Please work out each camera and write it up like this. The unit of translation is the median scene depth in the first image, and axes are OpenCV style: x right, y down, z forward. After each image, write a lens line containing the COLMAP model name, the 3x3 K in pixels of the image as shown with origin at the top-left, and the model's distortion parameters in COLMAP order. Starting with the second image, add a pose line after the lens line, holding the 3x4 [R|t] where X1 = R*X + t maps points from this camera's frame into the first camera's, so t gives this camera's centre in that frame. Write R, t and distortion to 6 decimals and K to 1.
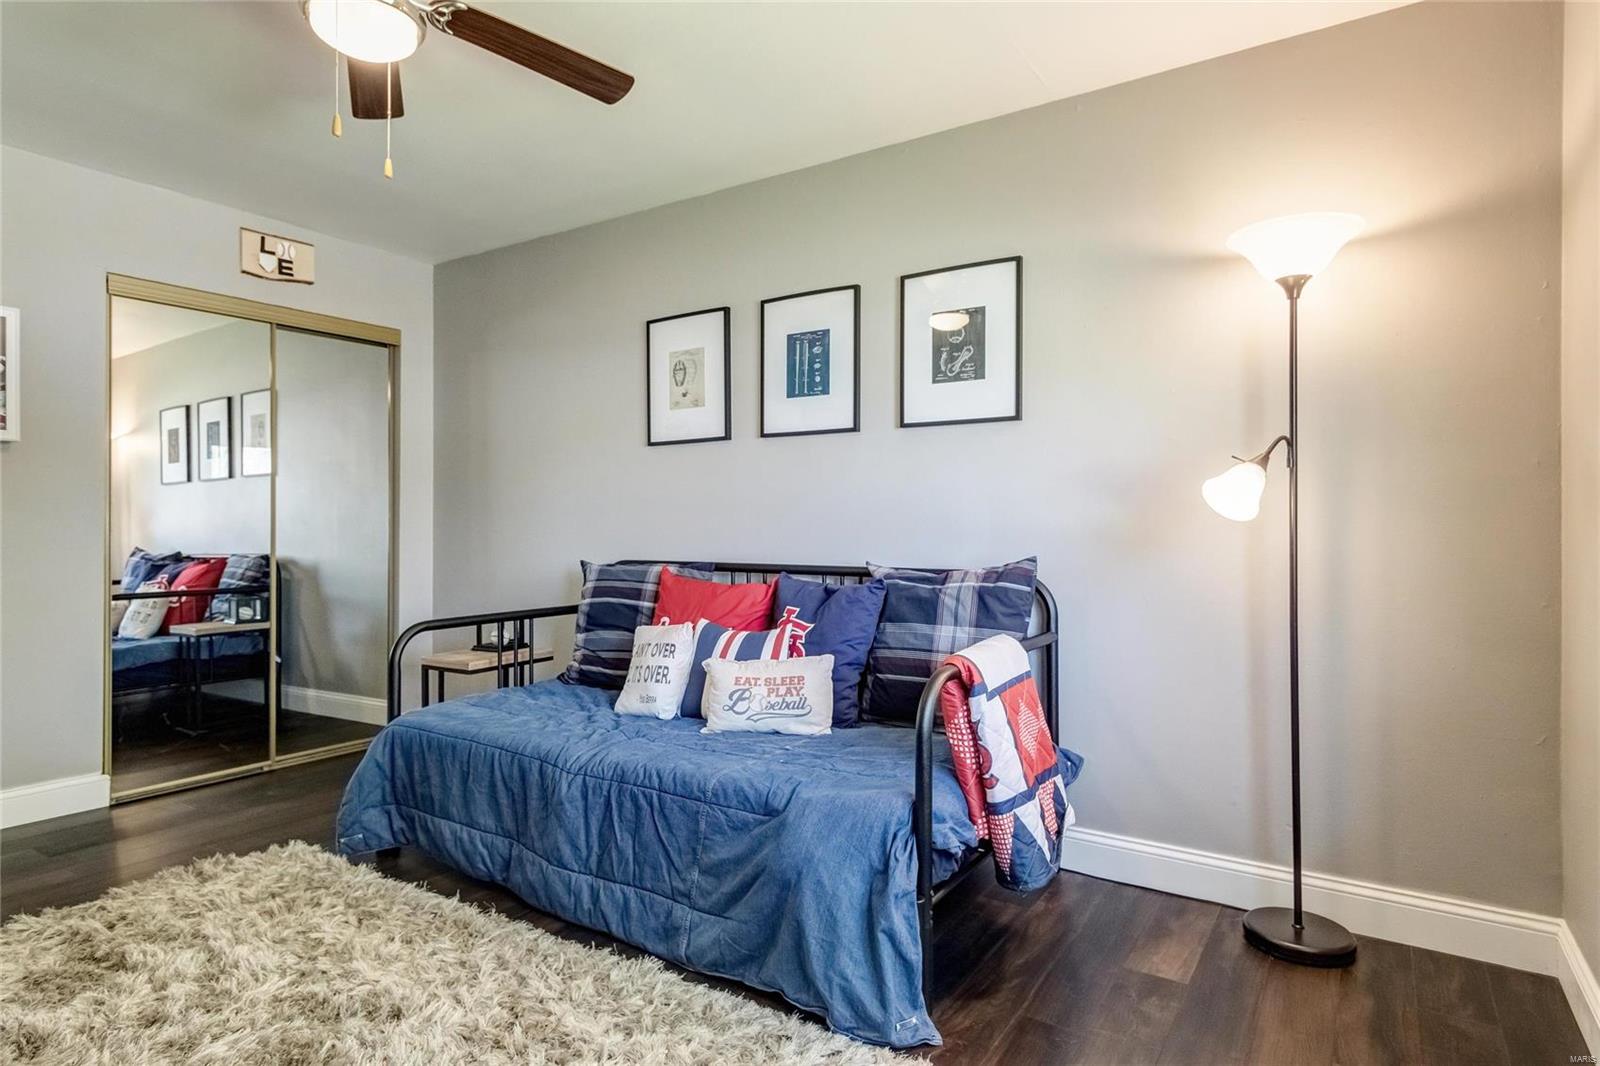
lens RADIAL K [[898.8, 0, 795.8], [0, 898.8, 528.4], [0, 0, 1]] dist [0.025424, -0.005775]
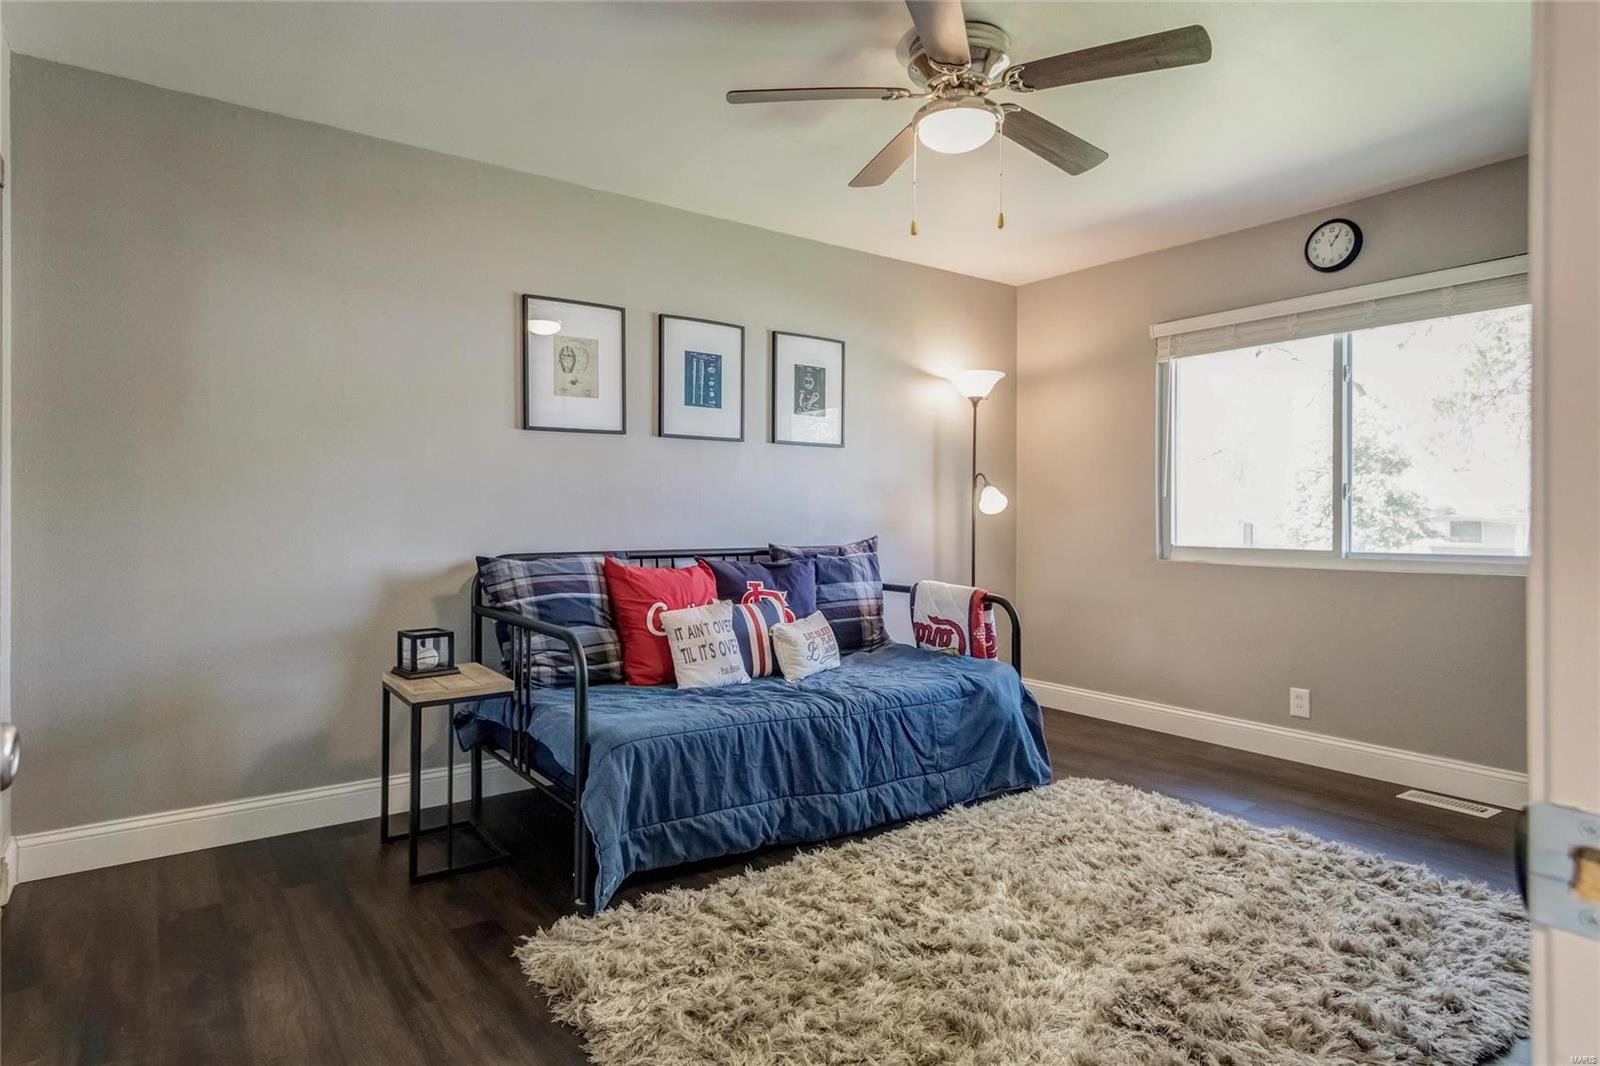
lens RADIAL K [[898.8, 0, 797.7], [0, 898.8, 526.6], [0, 0, 1]] dist [0.025424, -0.005775]
pose [[0.339988, -0.011063, 0.940365, -1.078729], [0.003393, 0.999939, 0.010537, -0.001045], [-0.940424, -0.000392, 0.340005, 0.484732]]
